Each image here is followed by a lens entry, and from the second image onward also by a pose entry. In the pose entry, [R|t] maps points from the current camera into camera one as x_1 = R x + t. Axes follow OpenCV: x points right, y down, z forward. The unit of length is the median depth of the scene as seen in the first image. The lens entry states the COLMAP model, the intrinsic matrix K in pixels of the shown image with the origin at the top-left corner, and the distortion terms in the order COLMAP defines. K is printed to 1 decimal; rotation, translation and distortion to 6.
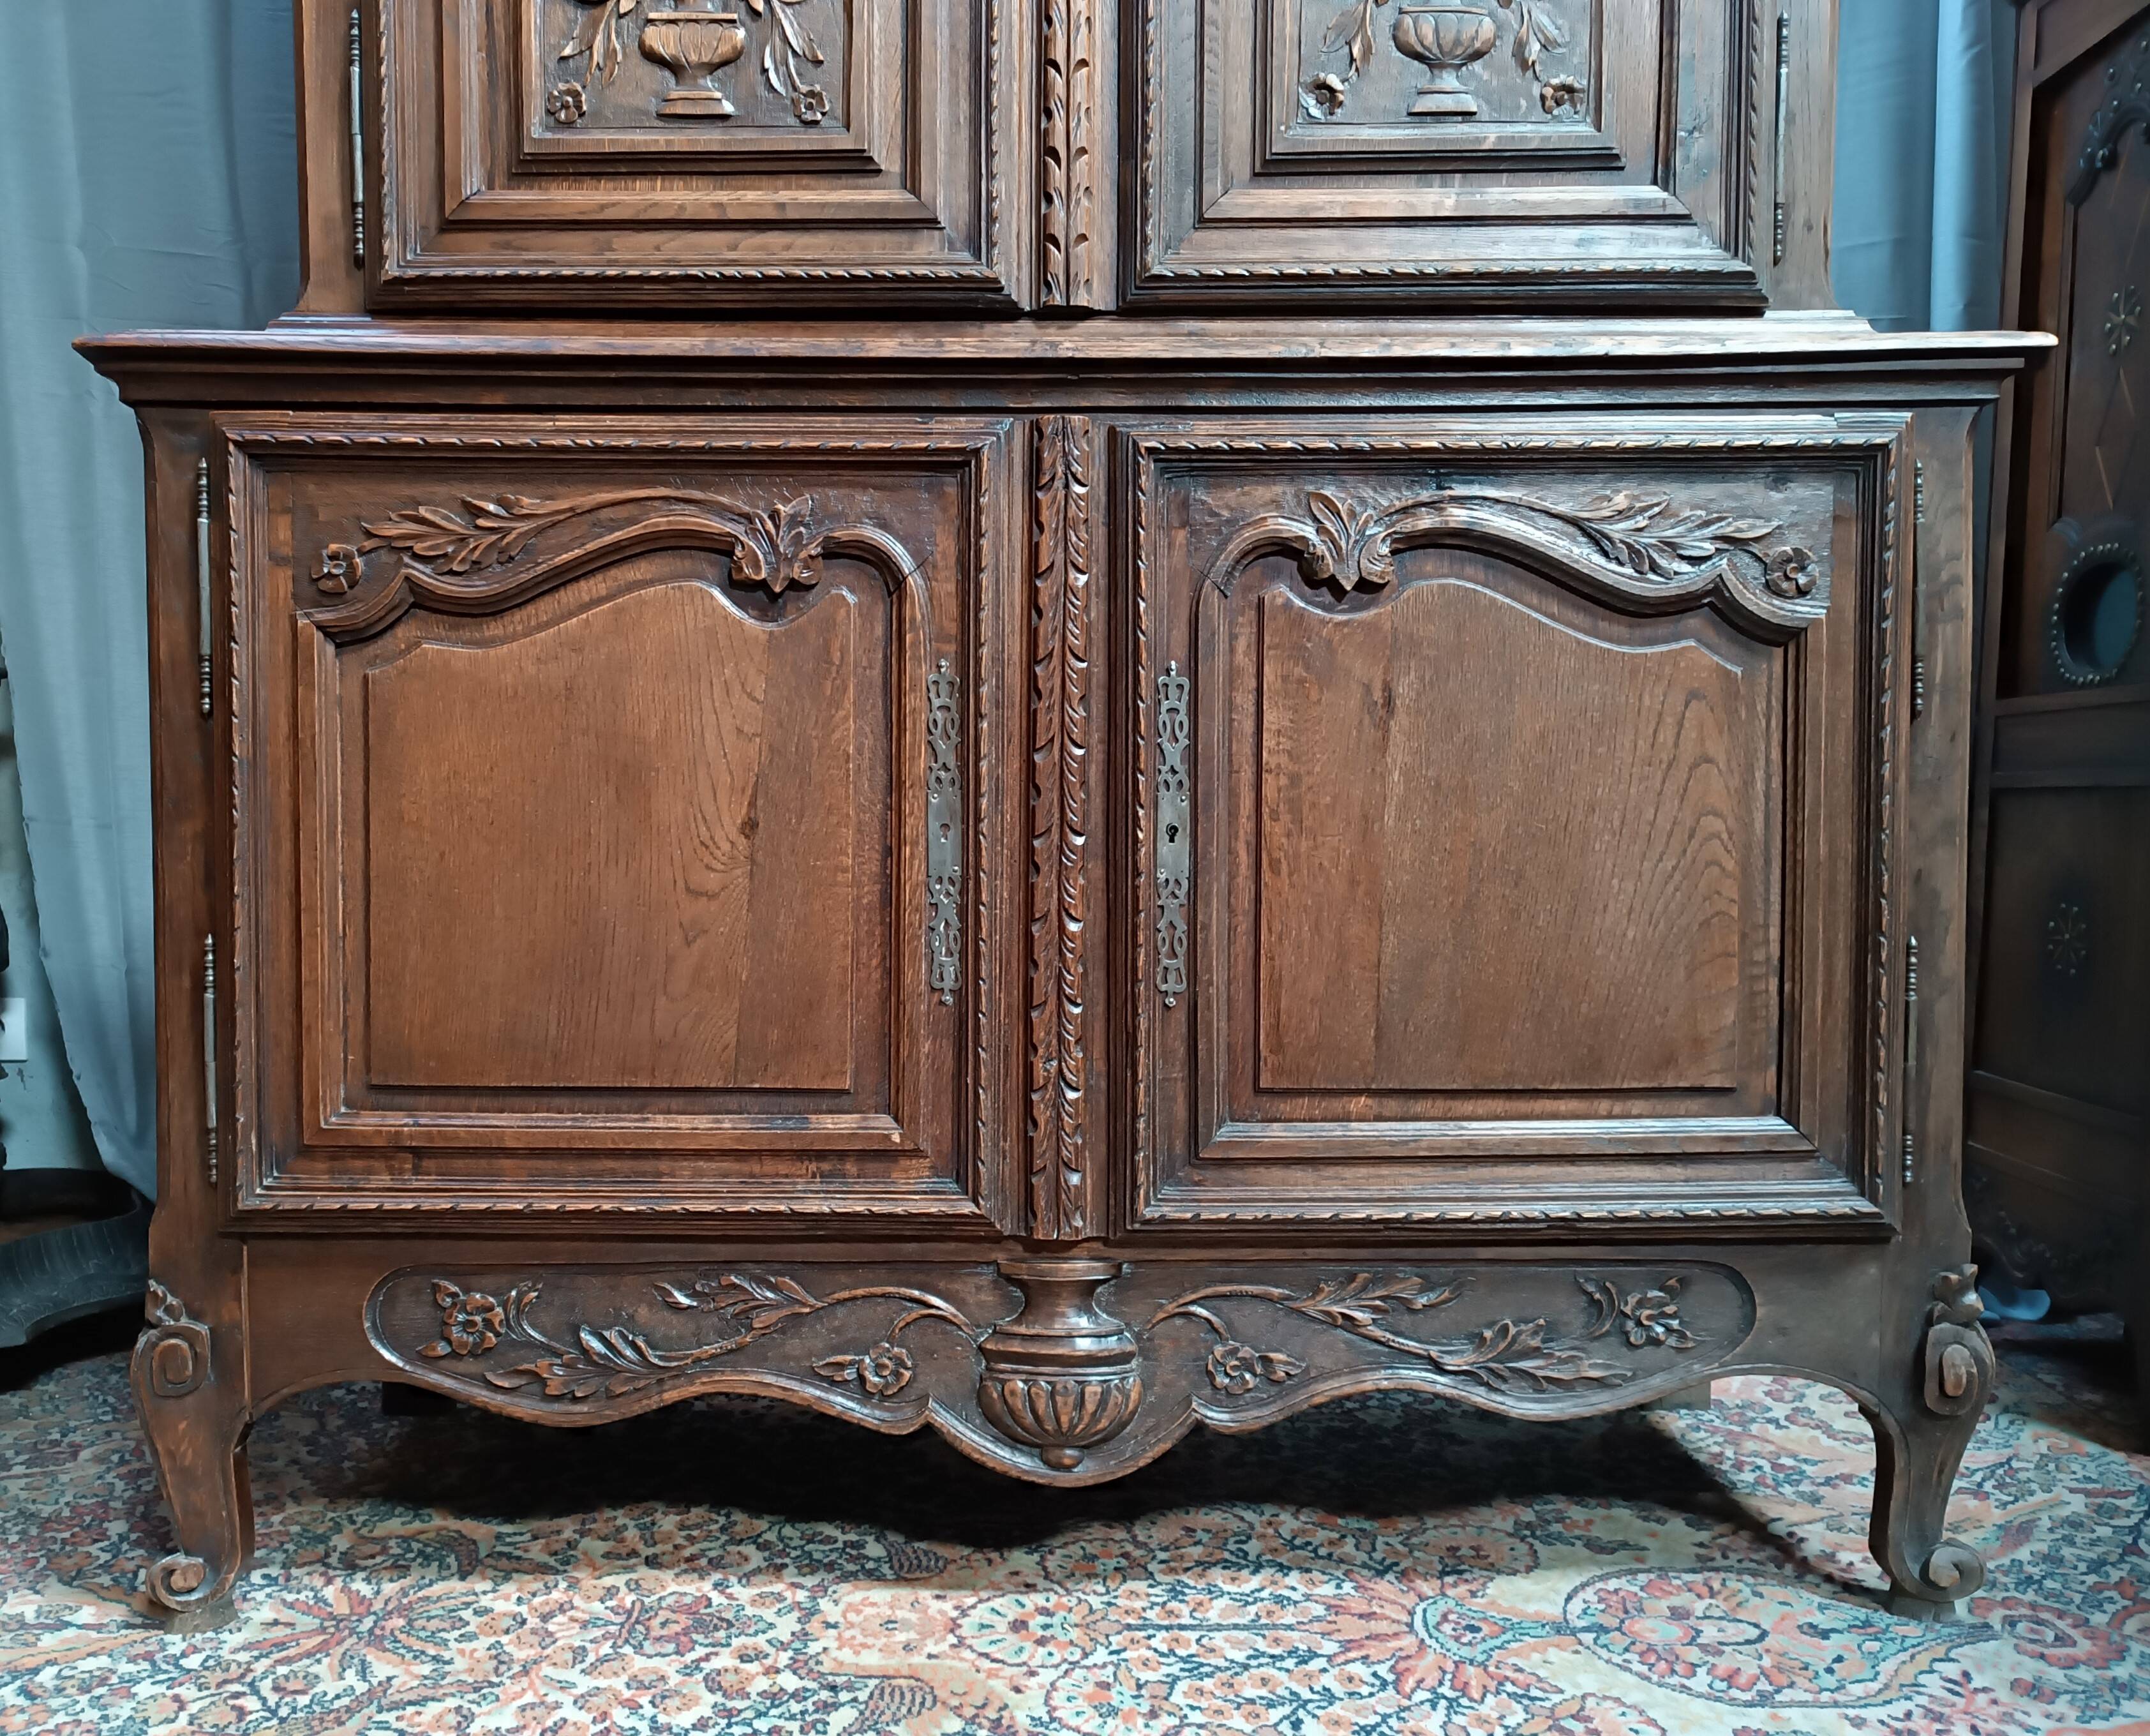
lens RADIAL K [[1816.8, 0, 1001.2], [0, 1816.8, 928.8], [0, 0, 1]] dist [0.034557, -0.041766]
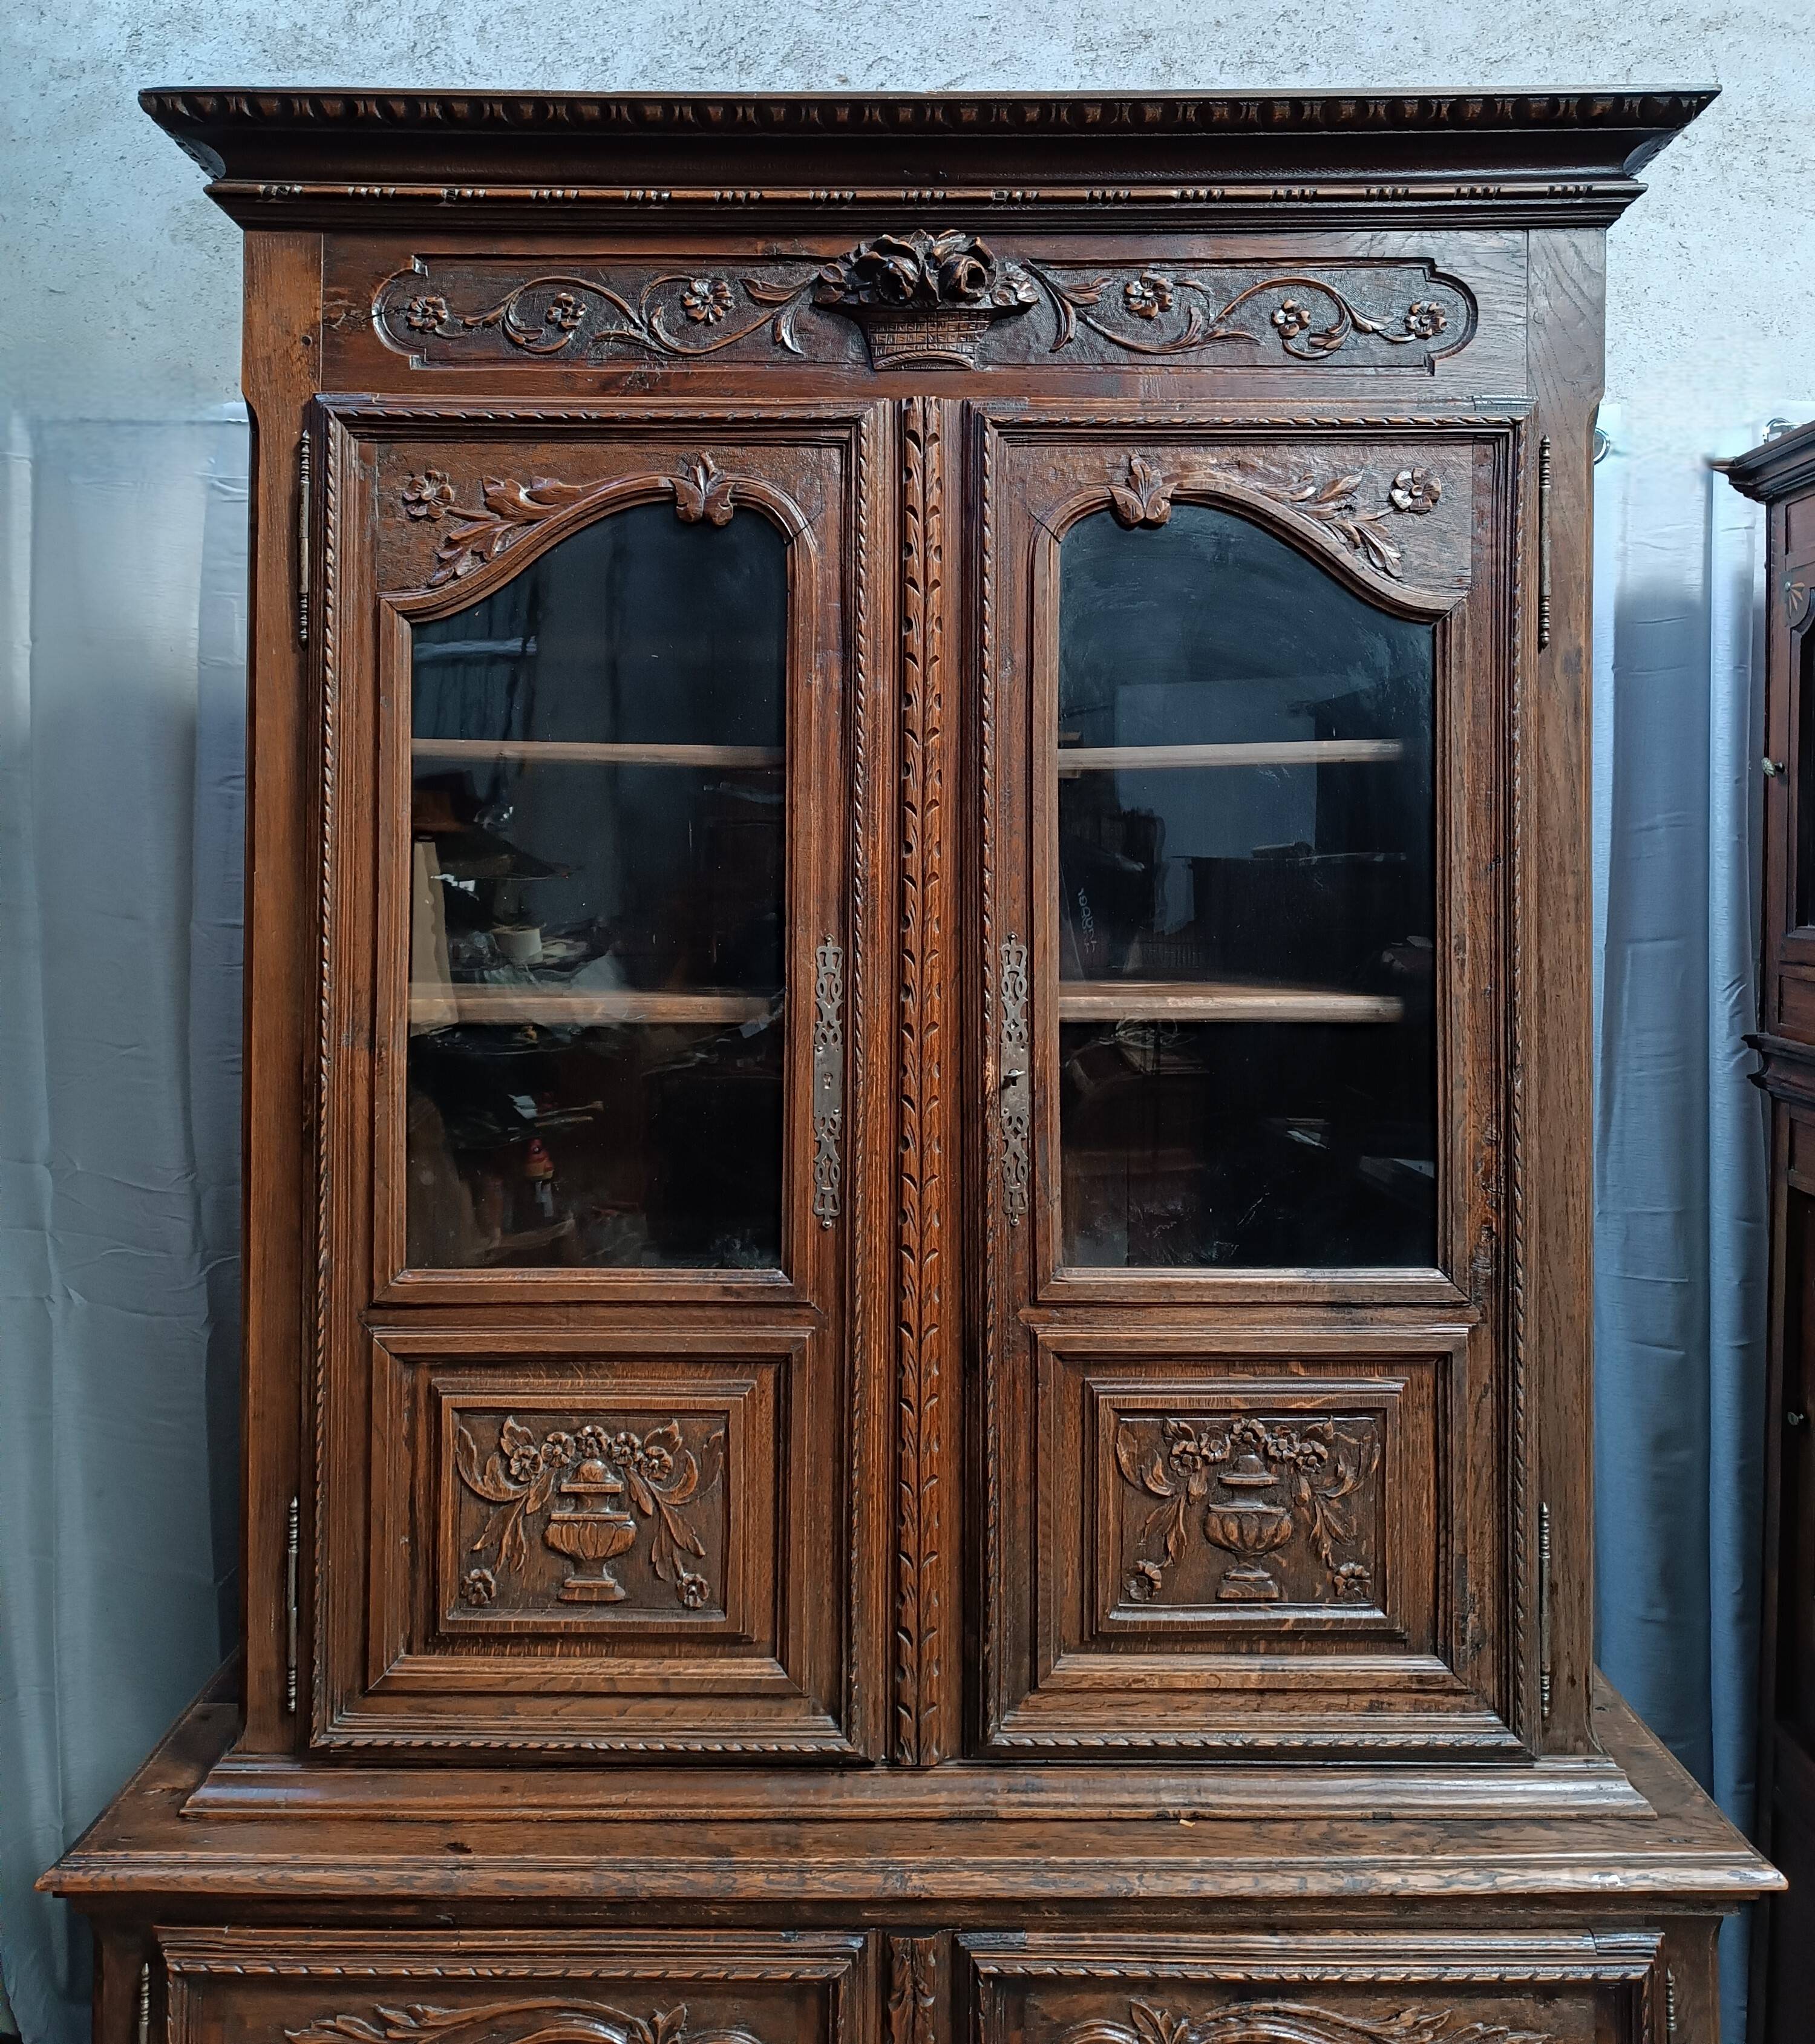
lens RADIAL K [[1720.9, 0, 907.7], [0, 1720.9, 822.9], [0, 0, 1]] dist [0.042999, -0.055881]
pose [[0.999987, 0.004061, 0.003214, 0.024553], [-0.003830, 0.997607, -0.069037, -0.861559], [-0.003486, 0.069024, 0.997609, -0.108969]]
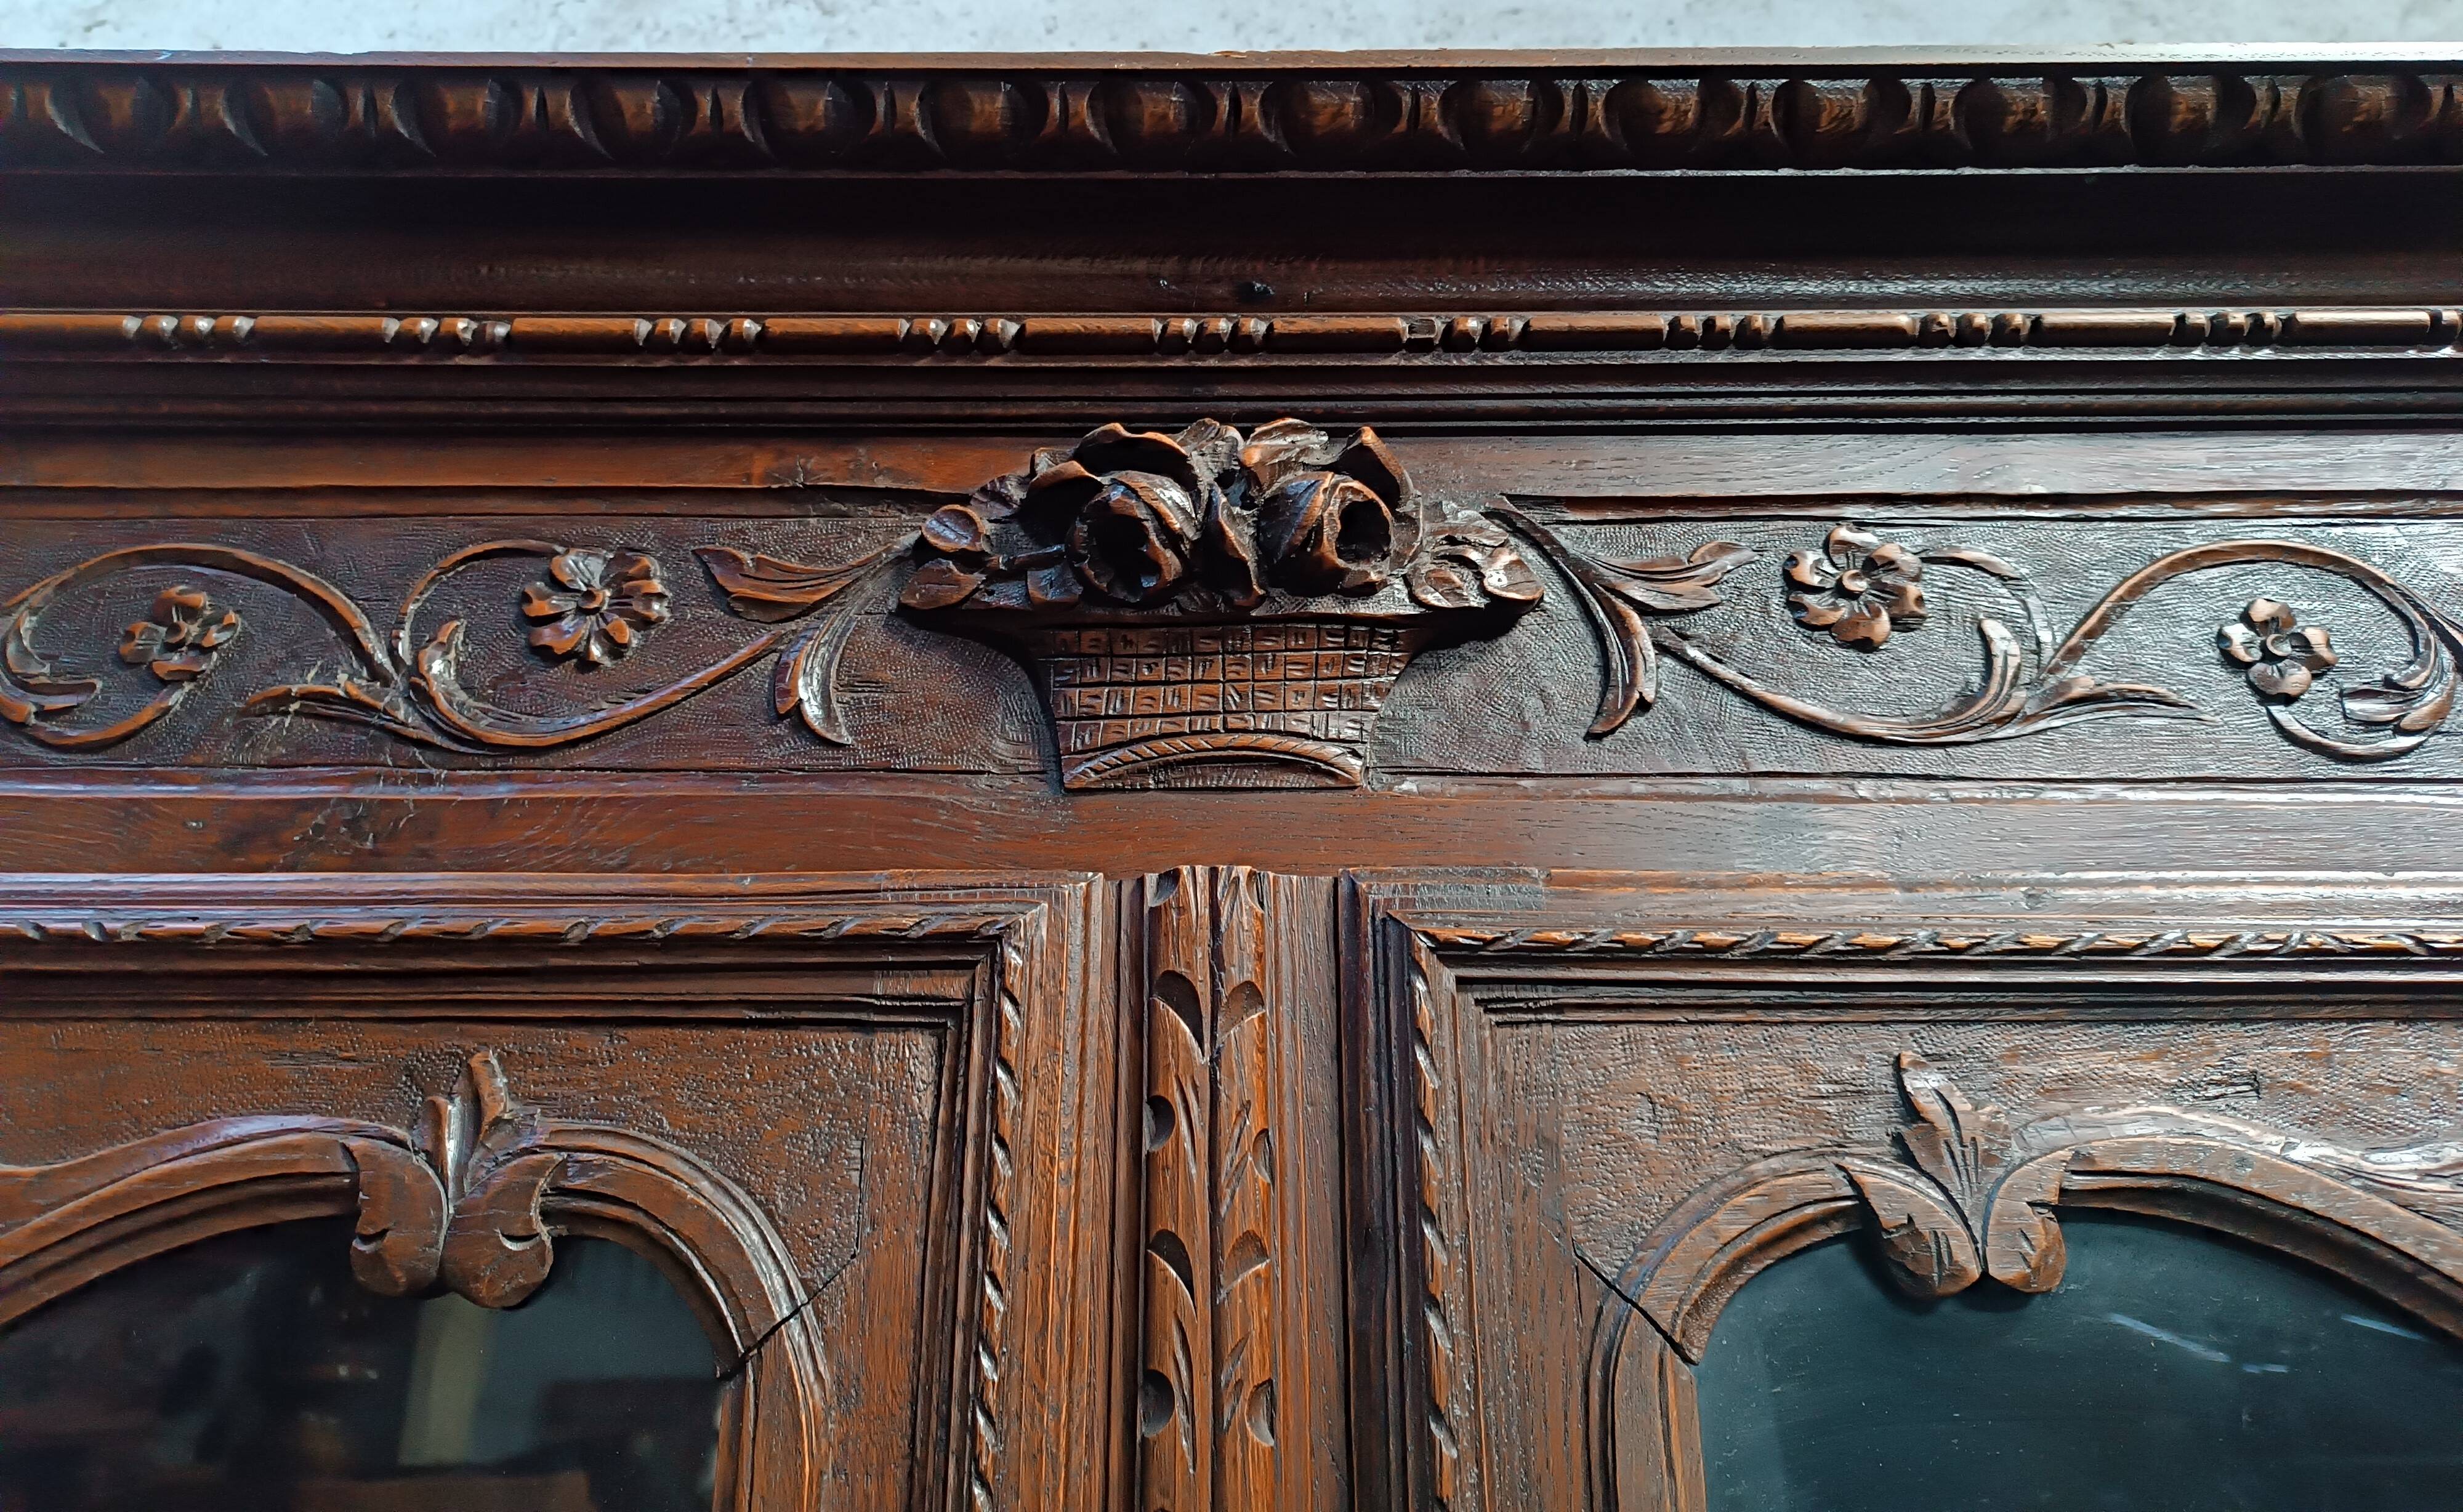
lens RADIAL K [[1760.3, 0, 1231.5], [0, 1760.3, 596.3], [0, 0, 1]] dist [0.008902, -0.005411]
pose [[0.999965, 0.003389, 0.007595, 0.038049], [0.000568, 0.883233, -0.468935, -1.088501], [-0.008298, 0.468923, 0.883200, 0.624911]]
